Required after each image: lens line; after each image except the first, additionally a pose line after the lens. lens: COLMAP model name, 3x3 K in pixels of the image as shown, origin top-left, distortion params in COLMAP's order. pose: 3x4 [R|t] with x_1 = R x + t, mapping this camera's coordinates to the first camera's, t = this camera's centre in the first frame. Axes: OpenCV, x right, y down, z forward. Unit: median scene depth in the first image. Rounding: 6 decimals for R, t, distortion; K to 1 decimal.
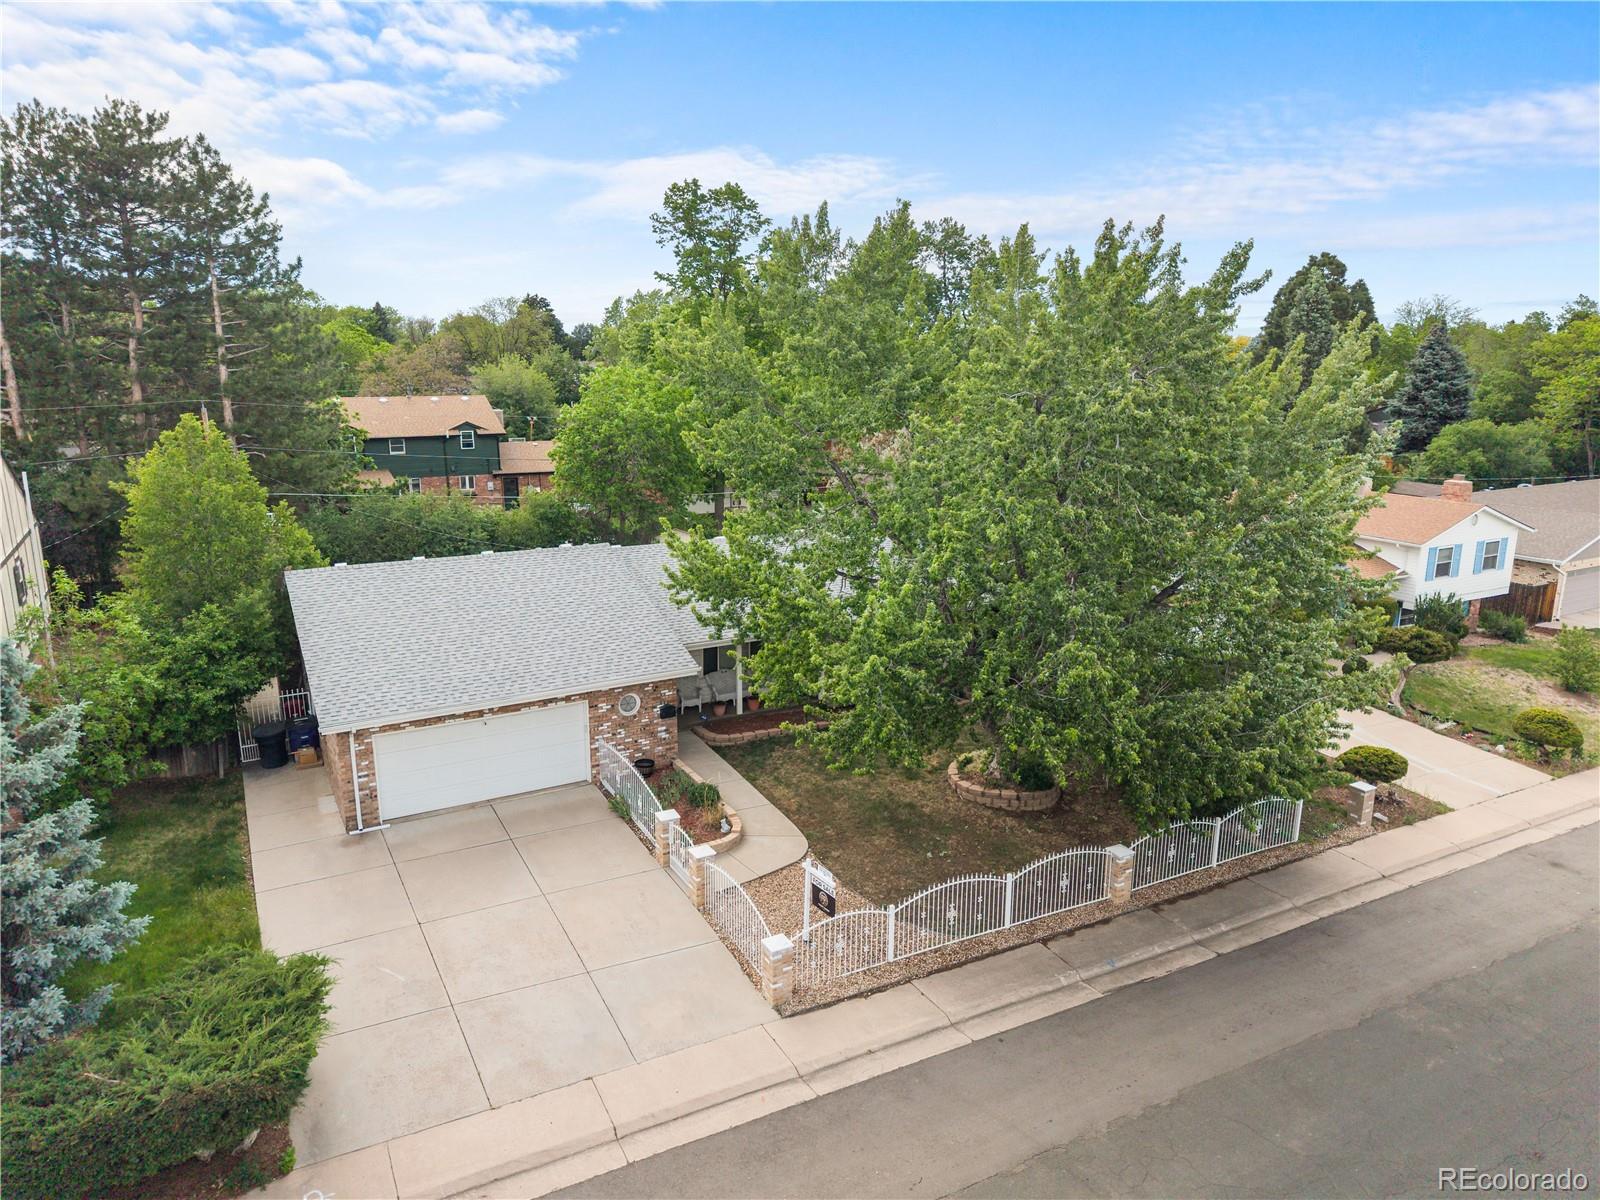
lens RADIAL K [[1079.6, 0, 795.4], [0, 1079.6, 600.1], [0, 0, 1]] dist [0.027688, -0.034255]
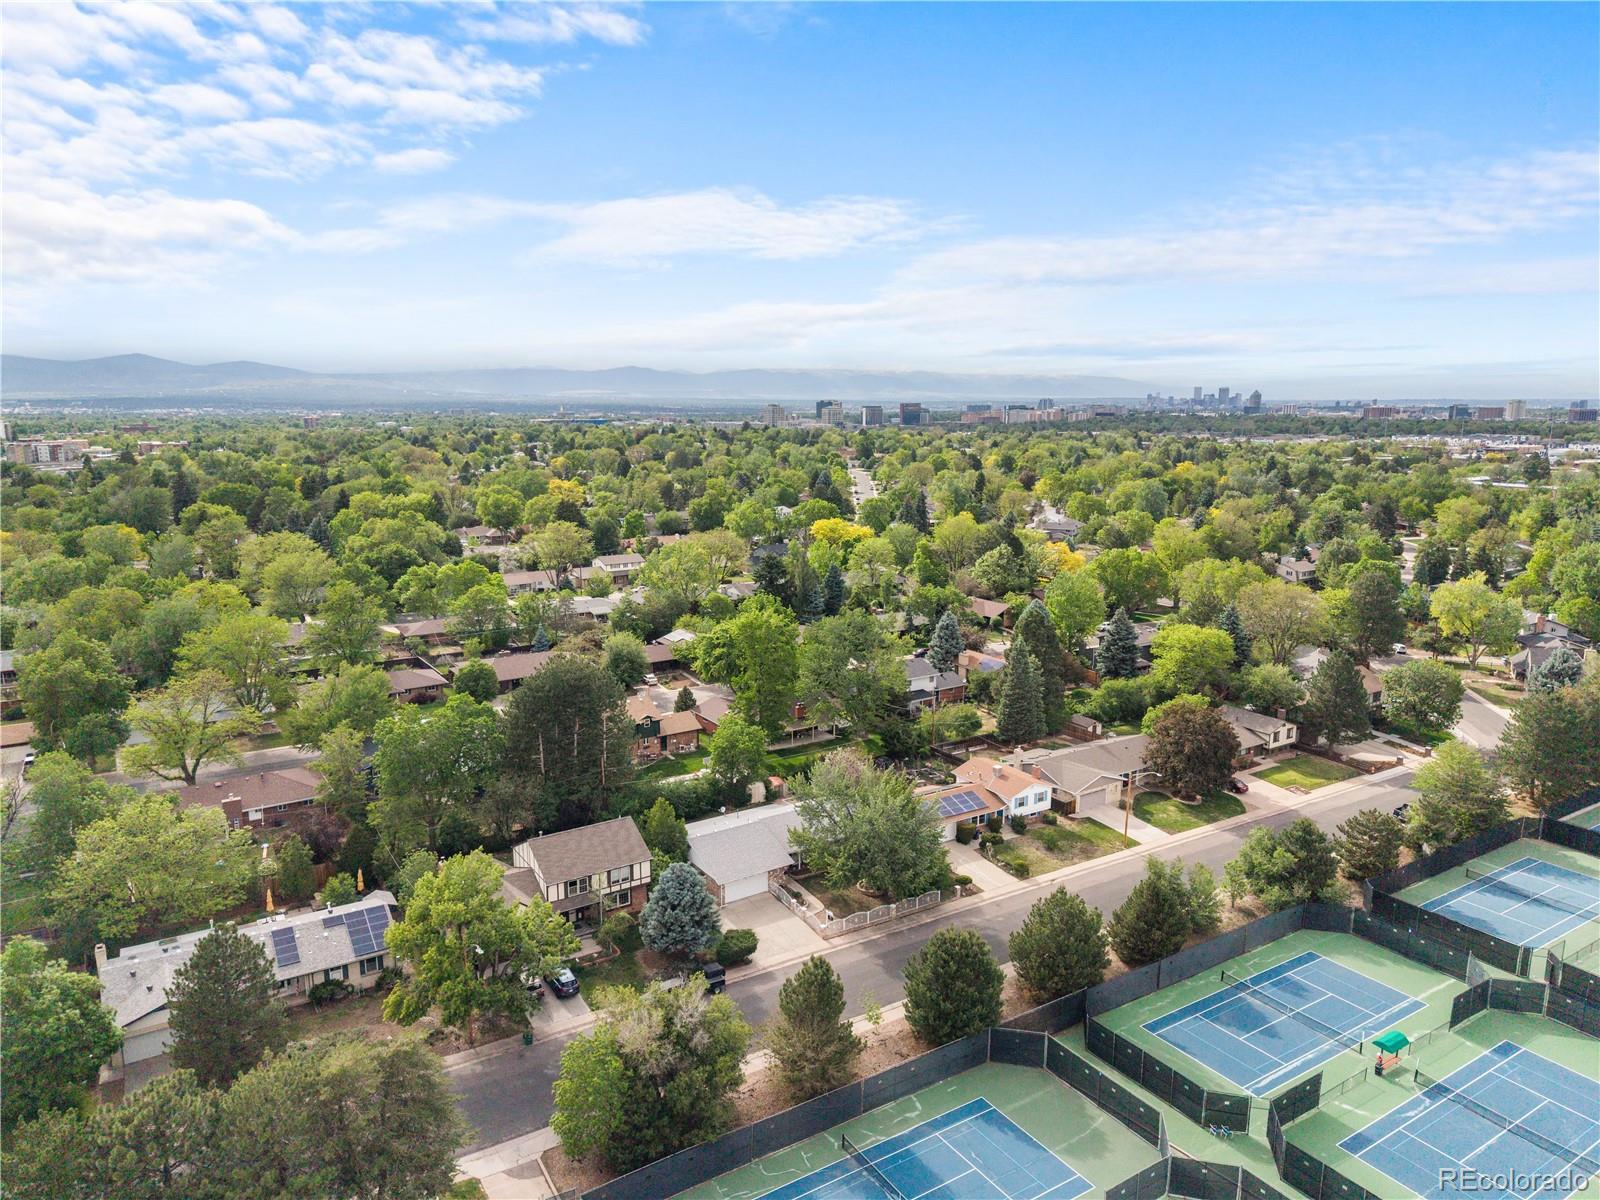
lens RADIAL K [[1079.6, 0, 803.8], [0, 1079.6, 597.1], [0, 0, 1]] dist [0.027688, -0.034255]
pose [[0.997854, -0.014087, 0.063952, -0.327639], [0.016629, 0.999085, -0.039393, -0.846735], [-0.063339, 0.040372, 0.997175, -3.389171]]
